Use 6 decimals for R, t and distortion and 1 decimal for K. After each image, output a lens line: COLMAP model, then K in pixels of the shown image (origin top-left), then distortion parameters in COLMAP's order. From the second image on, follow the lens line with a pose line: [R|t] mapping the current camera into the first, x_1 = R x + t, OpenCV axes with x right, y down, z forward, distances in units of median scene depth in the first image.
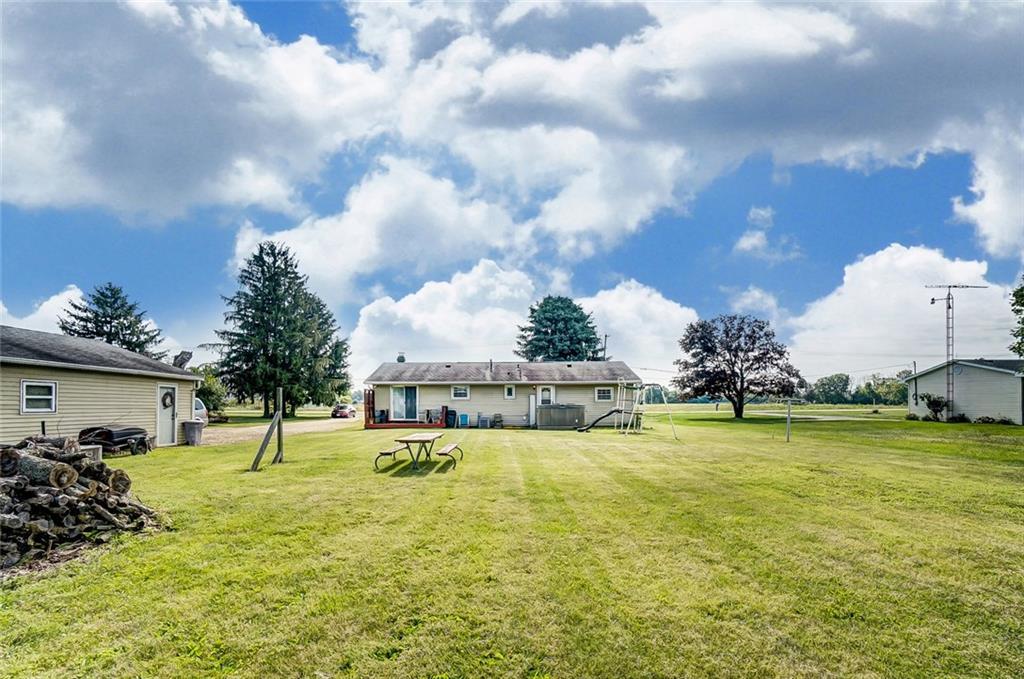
lens RADIAL K [[465.1, 0, 519.2], [0, 465.1, 403.5], [0, 0, 1]] dist [0.009745, -0.000211]
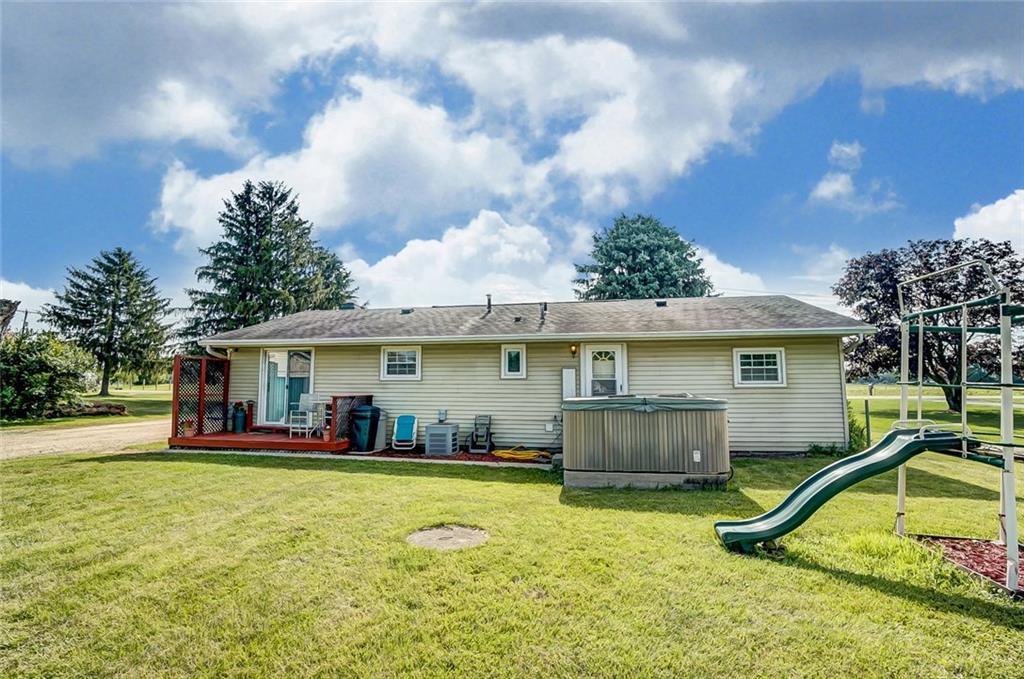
lens RADIAL K [[455.7, 0, 517.7], [0, 455.7, 342.0], [0, 0, 1]] dist [-0.054584, 0.025385]
pose [[0.982128, -0.014714, -0.187637, 0.038101], [-0.002648, 0.995761, -0.091945, -0.003566], [0.188195, 0.090799, 0.977926, 0.395695]]
